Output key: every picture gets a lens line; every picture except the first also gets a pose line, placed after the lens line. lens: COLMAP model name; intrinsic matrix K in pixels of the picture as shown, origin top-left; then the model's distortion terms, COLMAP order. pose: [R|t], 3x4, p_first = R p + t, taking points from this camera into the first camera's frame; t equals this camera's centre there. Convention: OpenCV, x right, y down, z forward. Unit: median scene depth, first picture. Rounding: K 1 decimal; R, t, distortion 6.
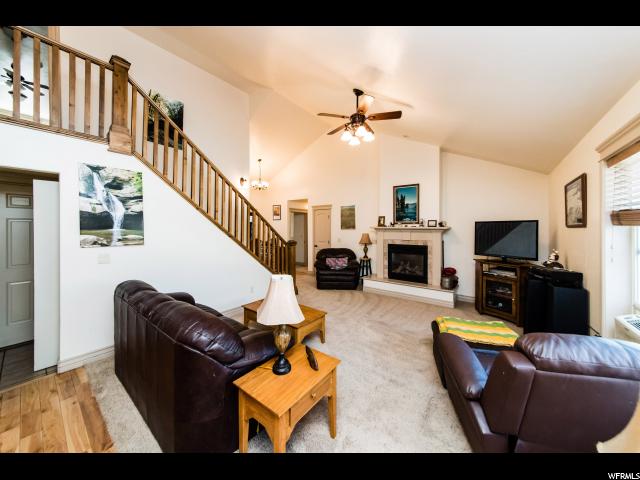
lens RADIAL K [[225.8, 0, 331.2], [0, 225.8, 227.4], [0, 0, 1]] dist [0.000391, 0.000103]
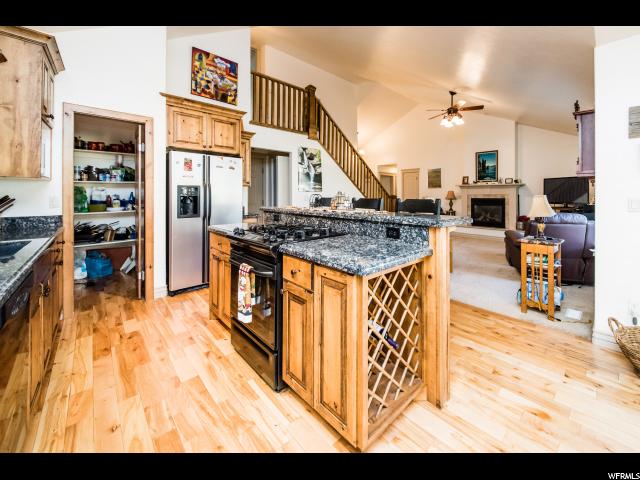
lens RADIAL K [[256.3, 0, 352.7], [0, 256.3, 194.0], [0, 0, 1]] dist [0.018863, -0.000414]
pose [[0.986804, 0.002024, -0.161908, -0.177892], [-0.003144, 0.999973, -0.006659, 0.065540], [0.161890, 0.007080, 0.986783, -0.552155]]
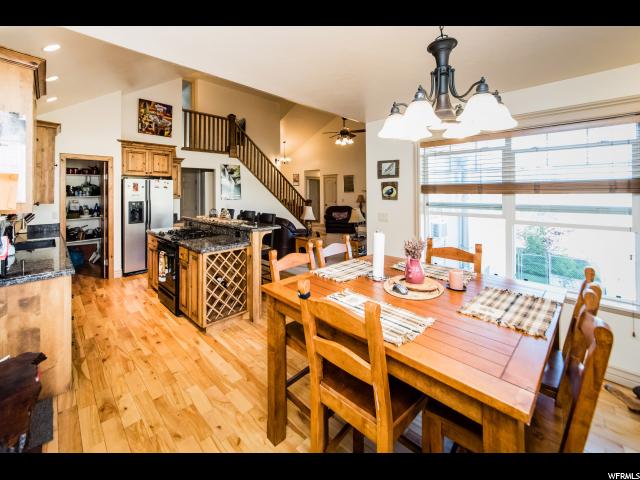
lens RADIAL K [[267.6, 0, 289.5], [0, 267.6, 186.2], [0, 0, 1]] dist [0.024781, 0.000243]
pose [[0.974498, -0.014034, -0.223956, 0.112976], [0.009517, 0.999729, -0.021237, 0.006943], [0.224193, 0.018564, 0.974368, -0.850234]]
